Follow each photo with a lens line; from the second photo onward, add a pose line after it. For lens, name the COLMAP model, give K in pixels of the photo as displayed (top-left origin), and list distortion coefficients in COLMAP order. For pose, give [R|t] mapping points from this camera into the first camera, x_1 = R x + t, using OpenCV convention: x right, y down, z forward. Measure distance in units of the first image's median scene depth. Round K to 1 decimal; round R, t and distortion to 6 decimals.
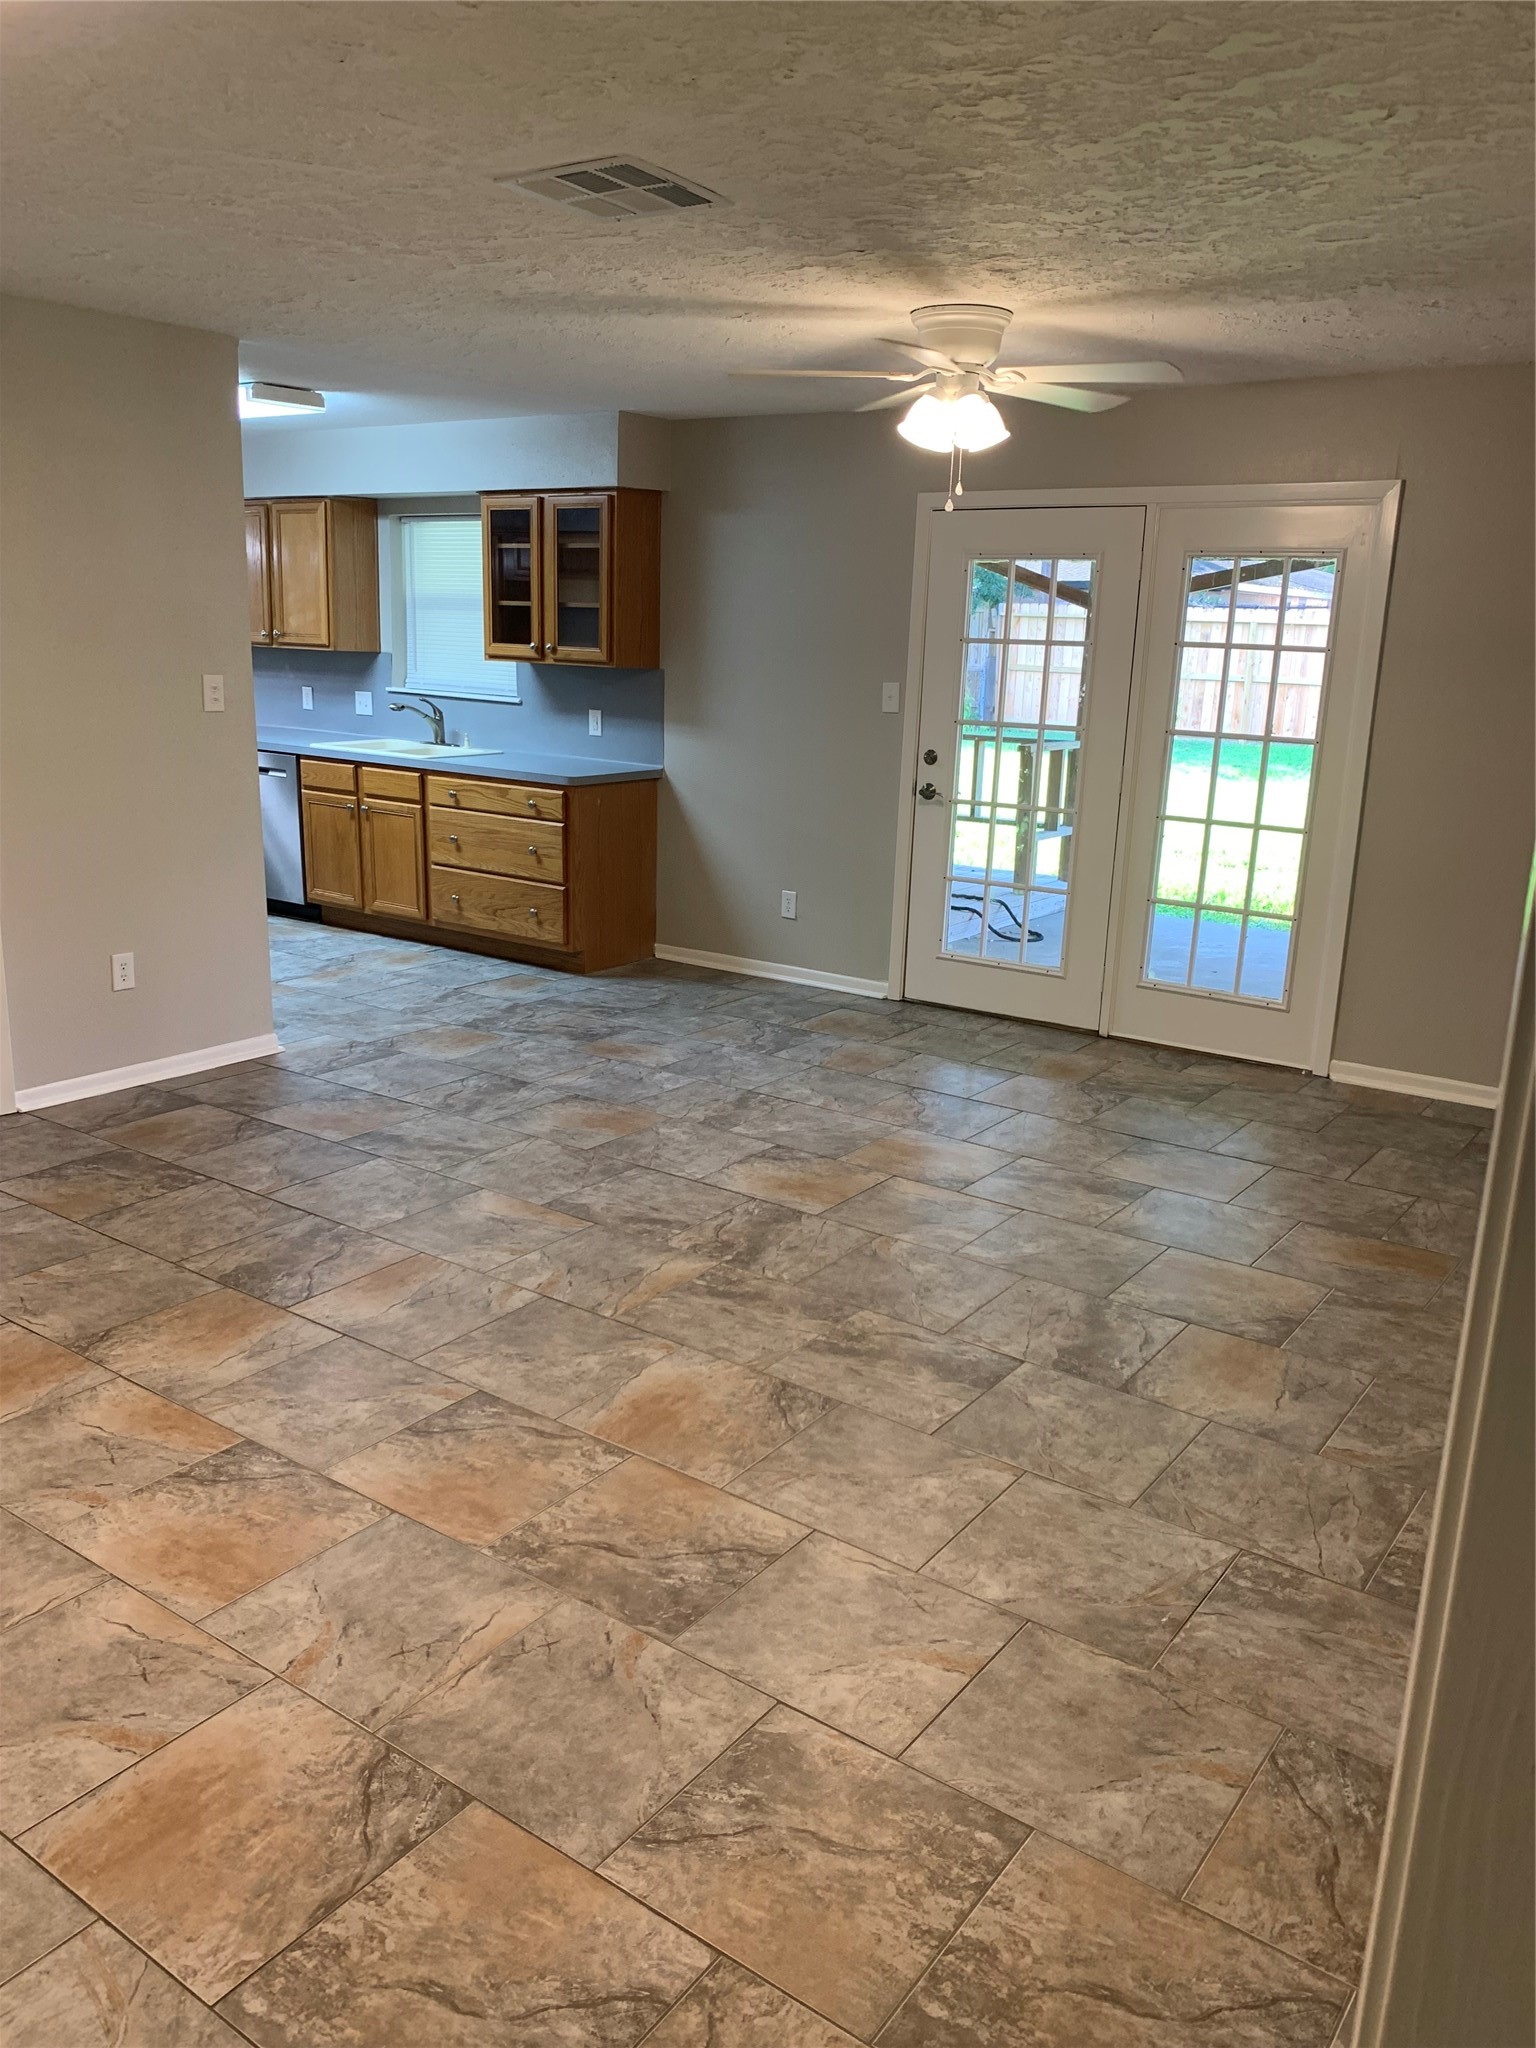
lens RADIAL K [[1579.6, 0, 777.5], [0, 1579.6, 1029.7], [0, 0, 1]] dist [0.036043, -0.021596]
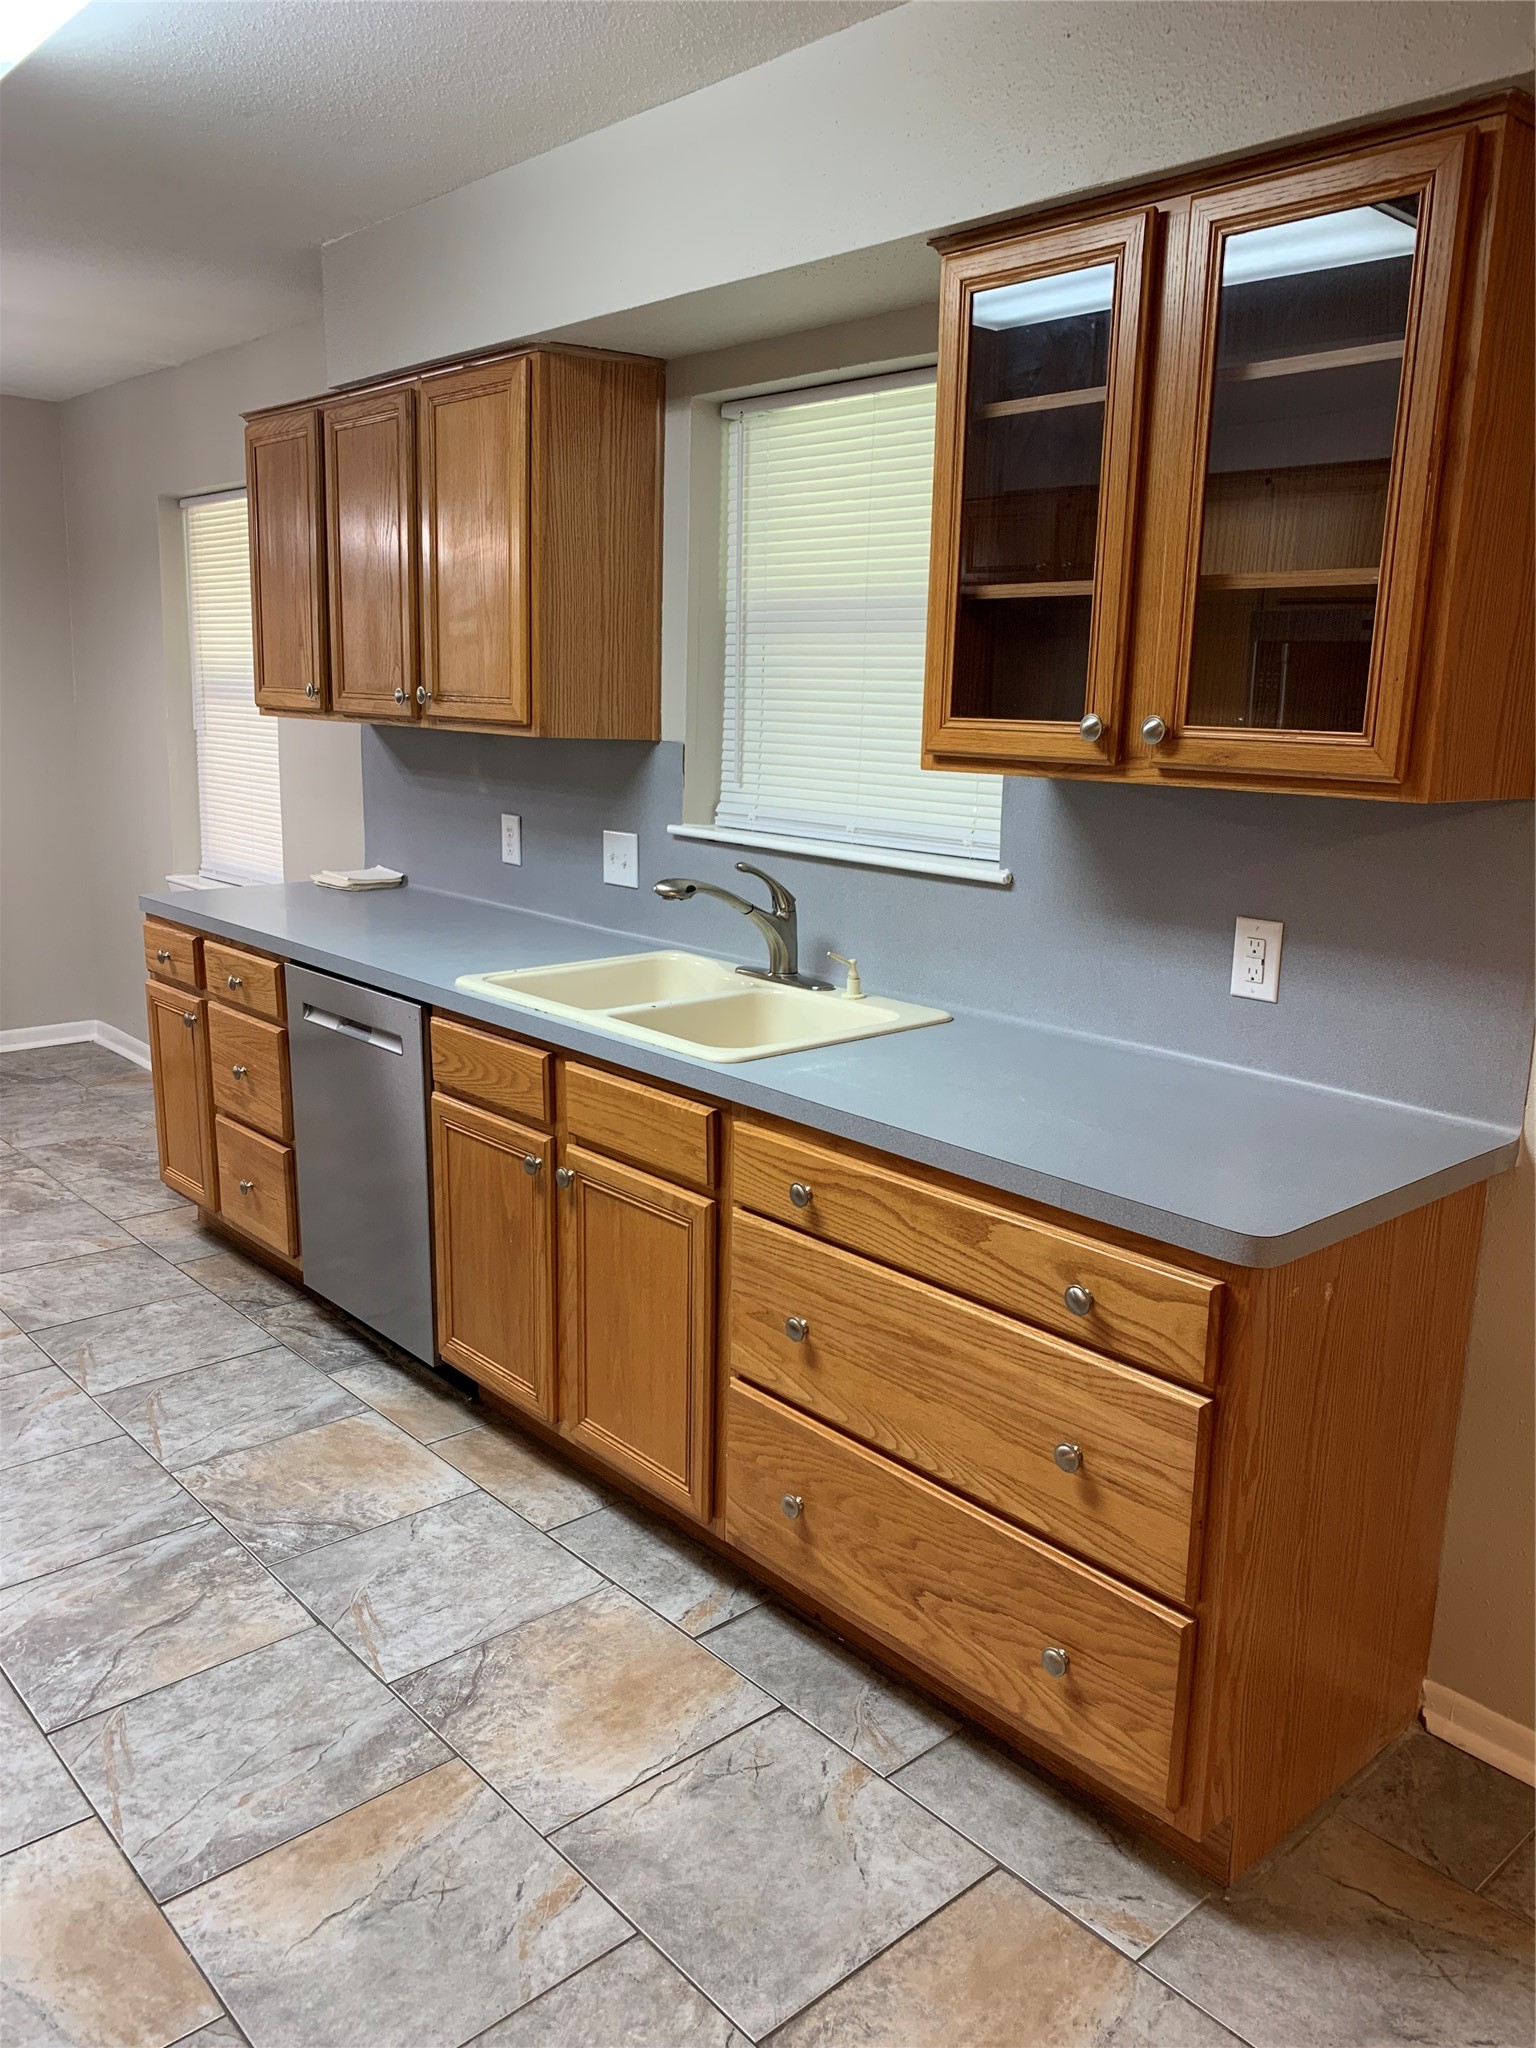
lens RADIAL K [[1579.6, 0, 788.3], [0, 1579.6, 1042.0], [0, 0, 1]] dist [0.036043, -0.021596]
pose [[0.974263, 0.044169, -0.221044, -0.153680], [-0.052319, 0.998144, -0.031150, -0.185150], [0.219258, 0.041913, 0.974766, 0.759255]]
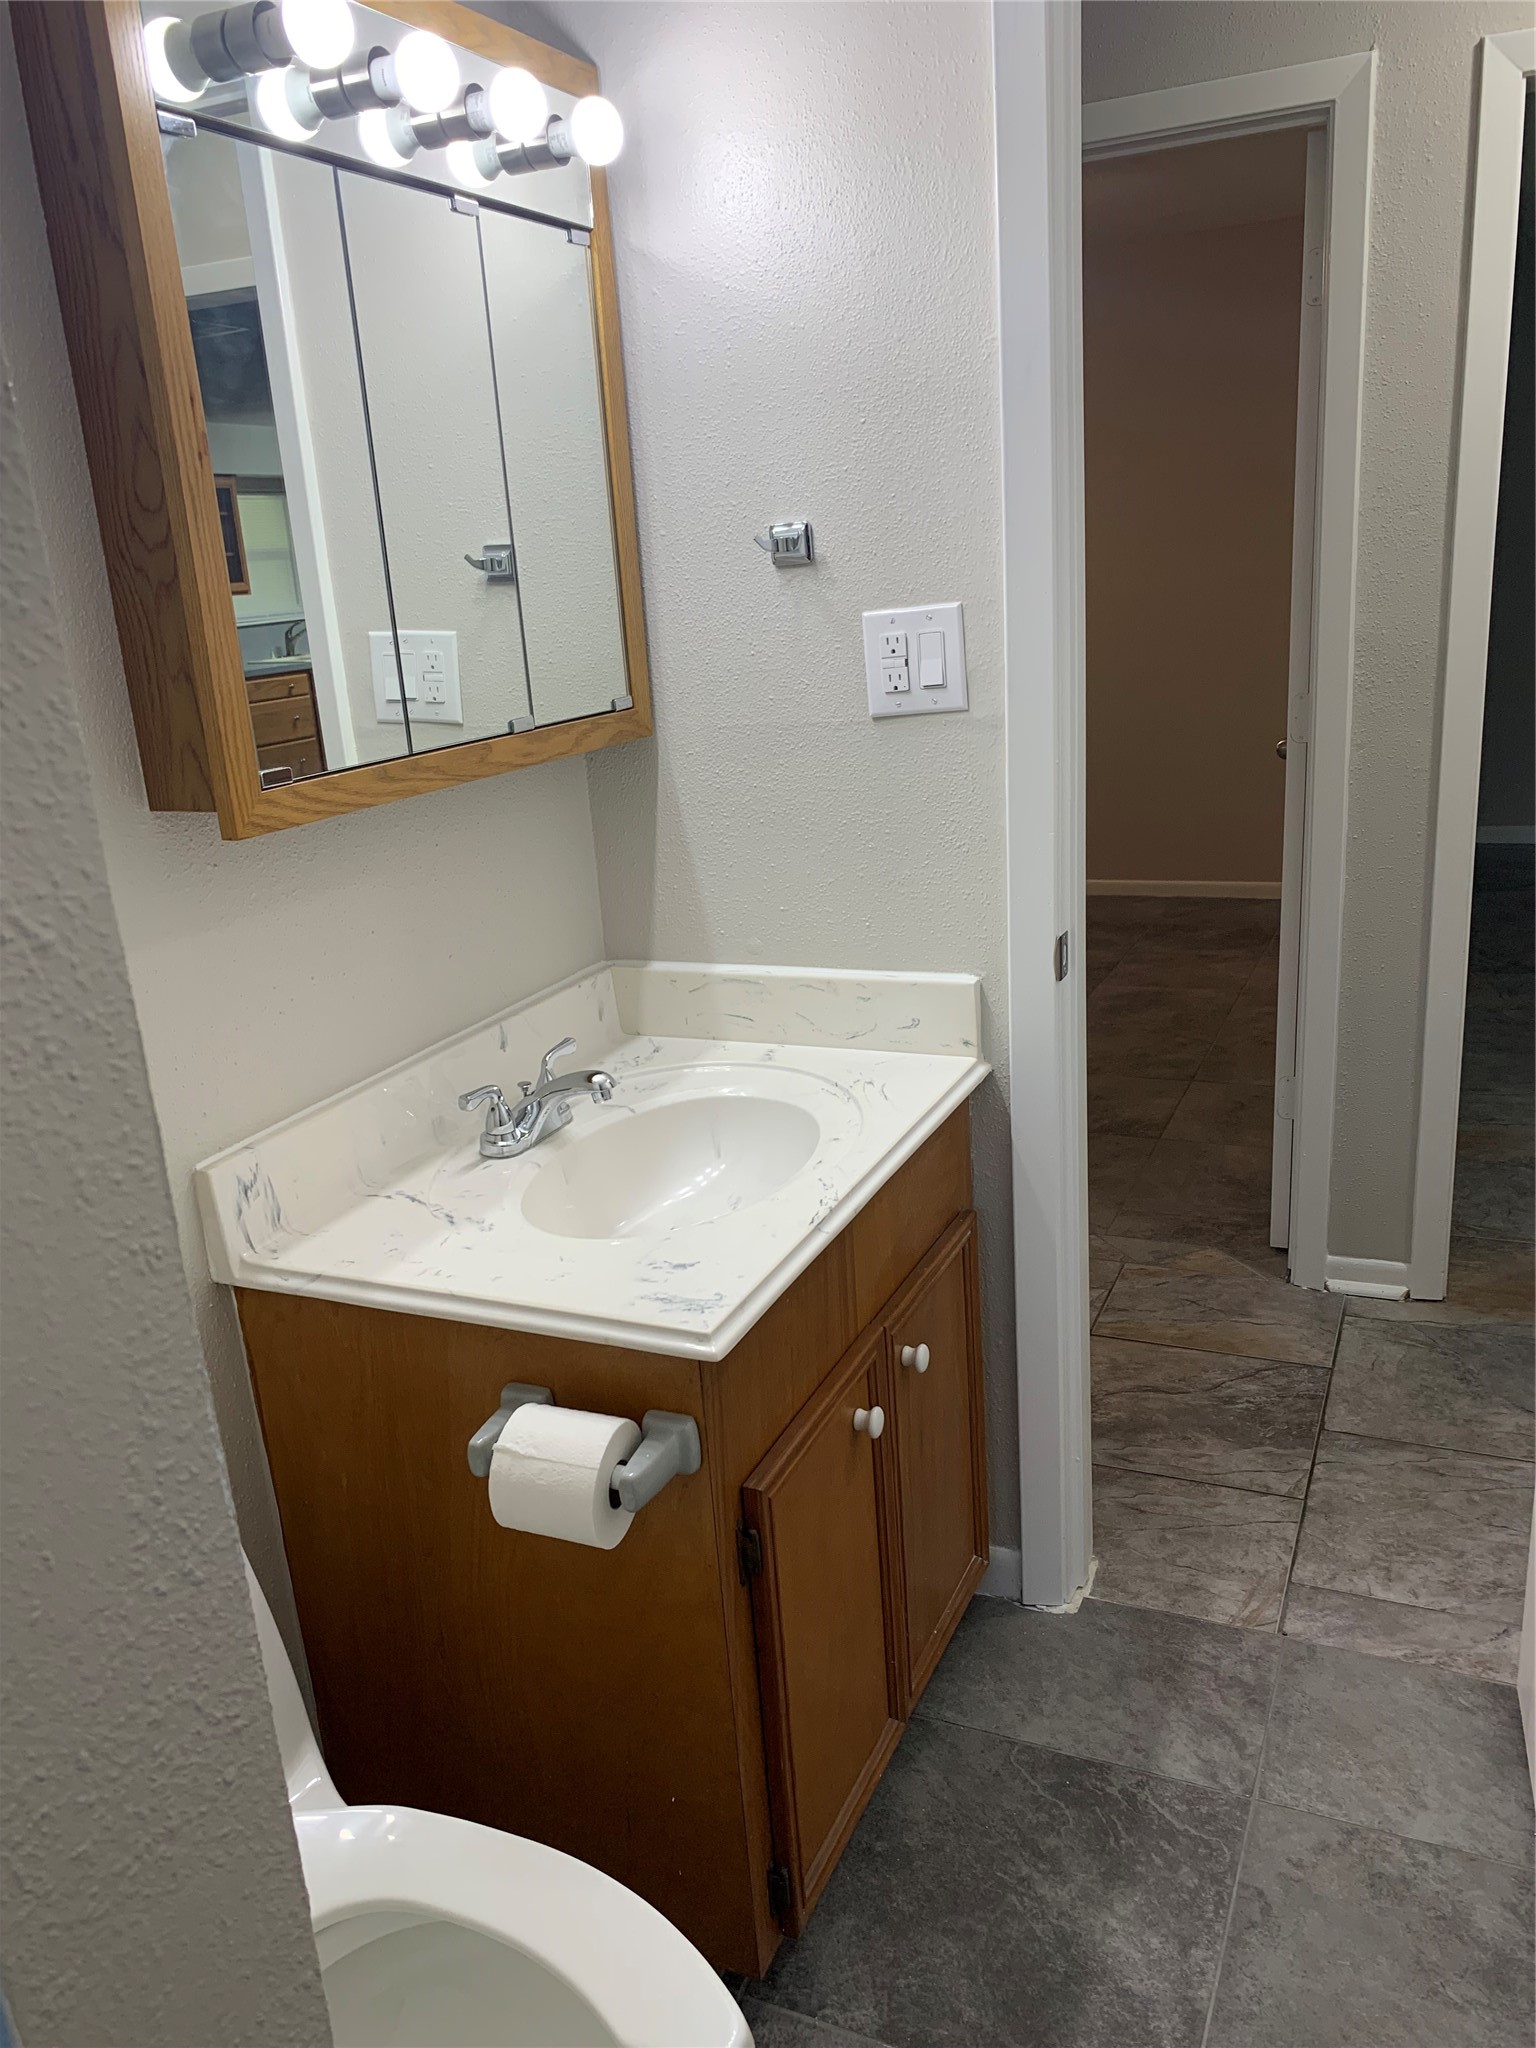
lens RADIAL K [[1579.6, 0, 768.3], [0, 1579.6, 1023.7], [0, 0, 1]] dist [0.036043, -0.021596]
pose [[-0.200781, -0.288433, 0.936212, -0.707502], [0.305540, 0.889565, 0.339588, -0.302932], [-0.930770, 0.354233, -0.090480, 1.197131]]
